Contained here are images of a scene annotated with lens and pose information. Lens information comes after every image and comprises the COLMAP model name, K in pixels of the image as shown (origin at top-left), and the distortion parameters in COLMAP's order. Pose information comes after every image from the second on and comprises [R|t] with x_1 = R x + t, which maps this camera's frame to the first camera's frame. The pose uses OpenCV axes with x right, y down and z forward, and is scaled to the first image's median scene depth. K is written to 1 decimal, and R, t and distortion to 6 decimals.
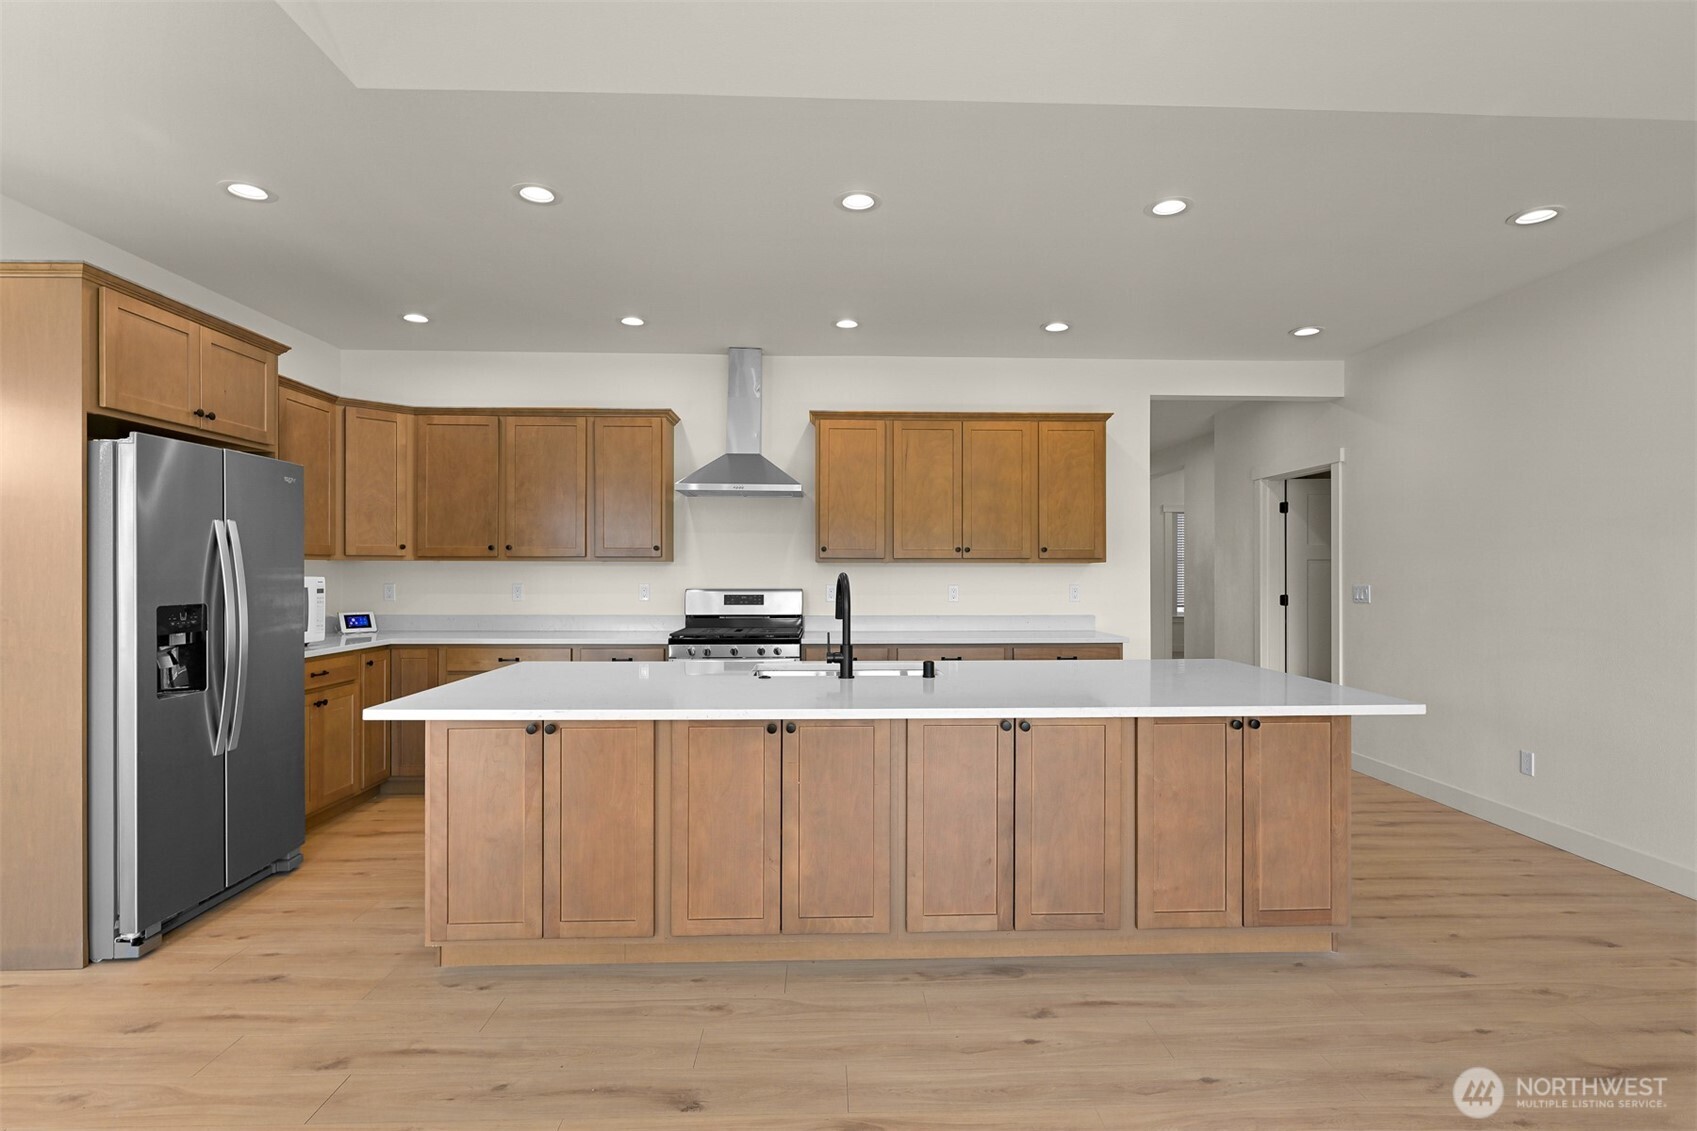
lens RADIAL K [[829.7, 0, 853.6], [0, 829.7, 568.0], [0, 0, 1]] dist [0.000245, -0.000228]
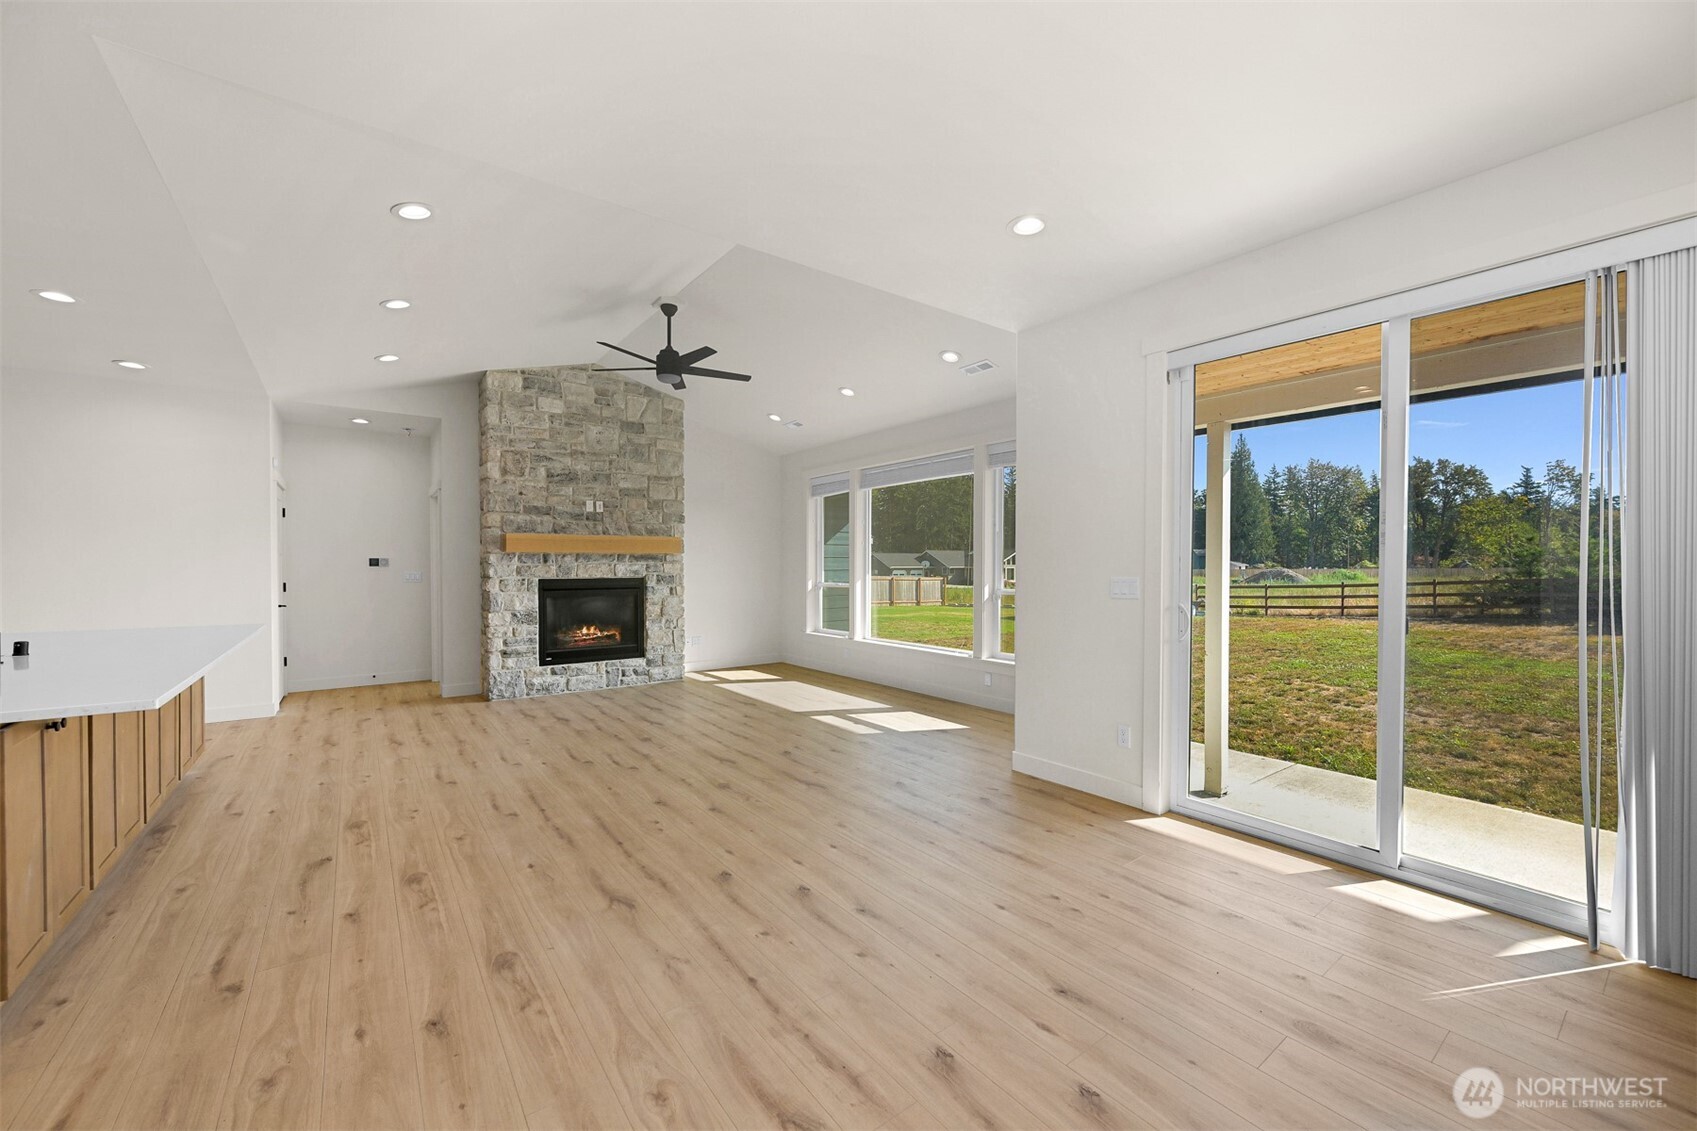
lens RADIAL K [[666.2, 0, 857.2], [0, 666.2, 571.2], [0, 0, 1]] dist [-0.002394, -0.000199]
pose [[-0.575872, -0.011627, 0.817458, -1.560546], [-0.007889, 0.999931, 0.008666, -0.004559], [-0.817502, -0.001458, -0.575924, 0.676970]]
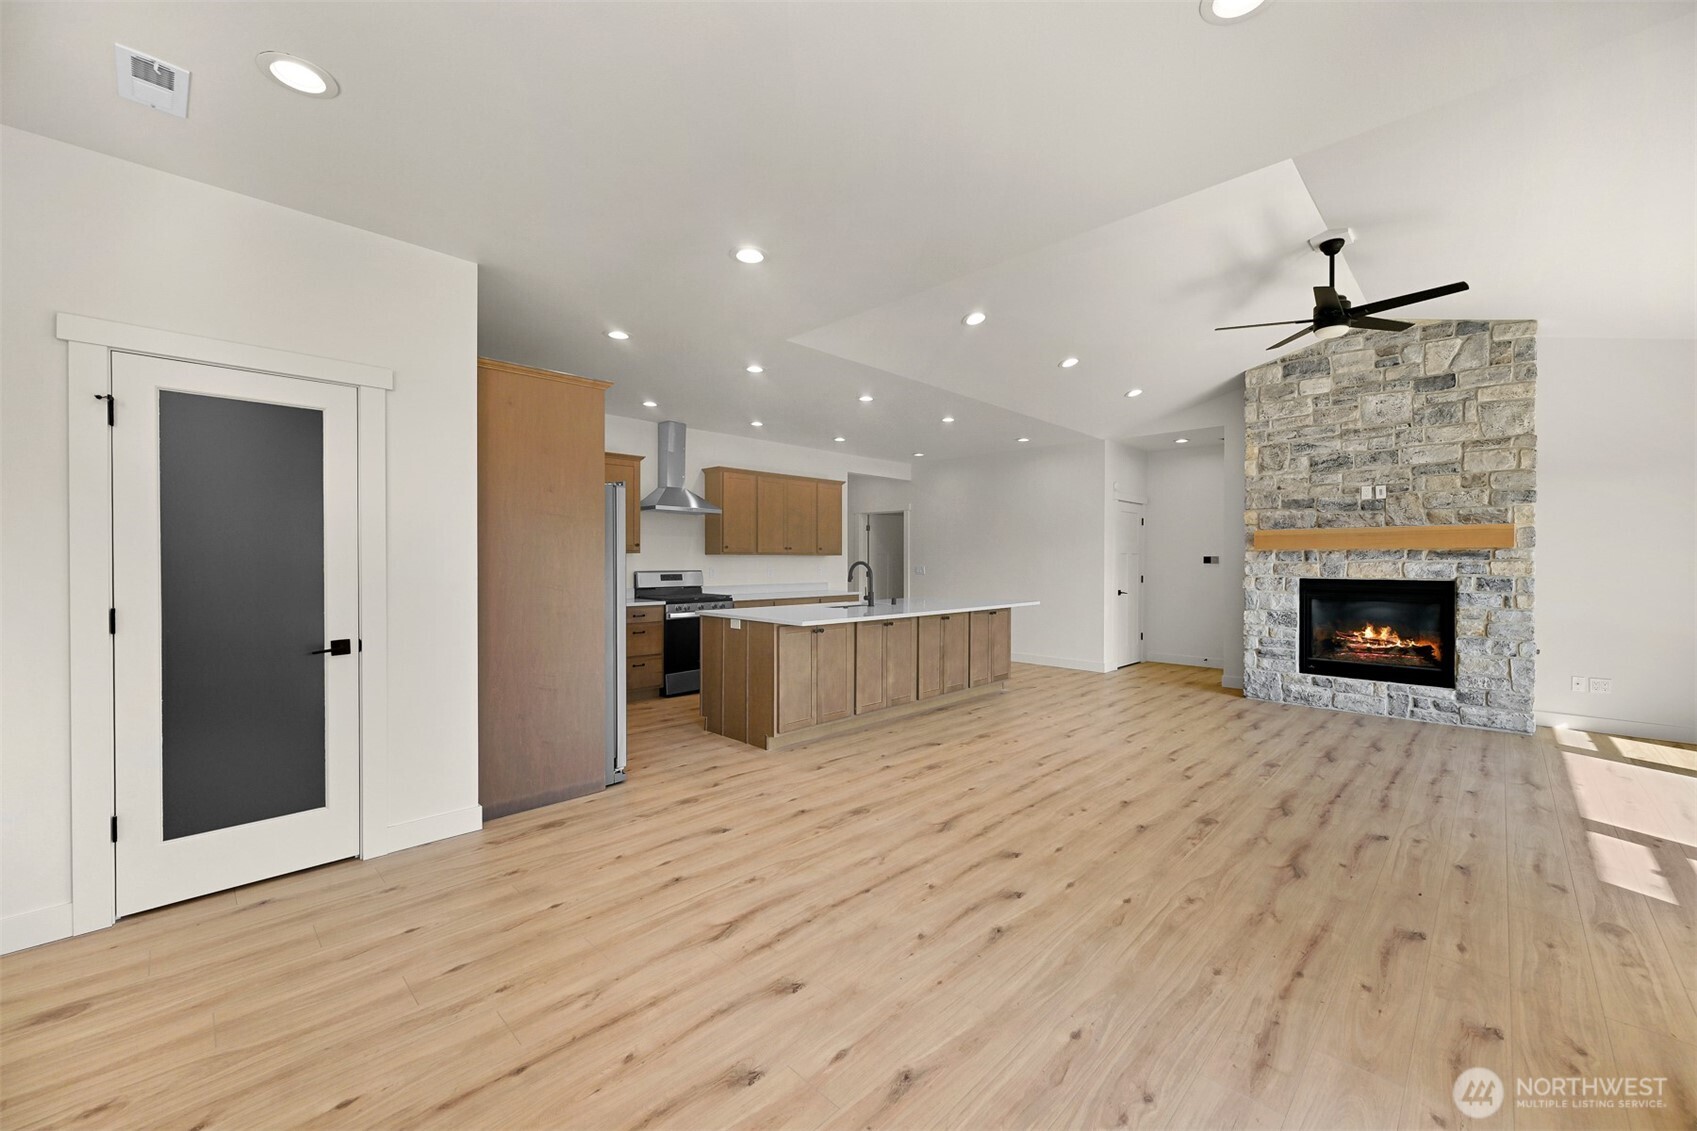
lens RADIAL K [[666.2, 0, 848.6], [0, 666.2, 564.7], [0, 0, 1]] dist [-0.002394, -0.000199]
pose [[0.731705, -0.005911, 0.681596, -1.547833], [-0.005684, 0.999875, 0.014772, -0.015759], [-0.681598, -0.014683, 0.731579, -0.379760]]
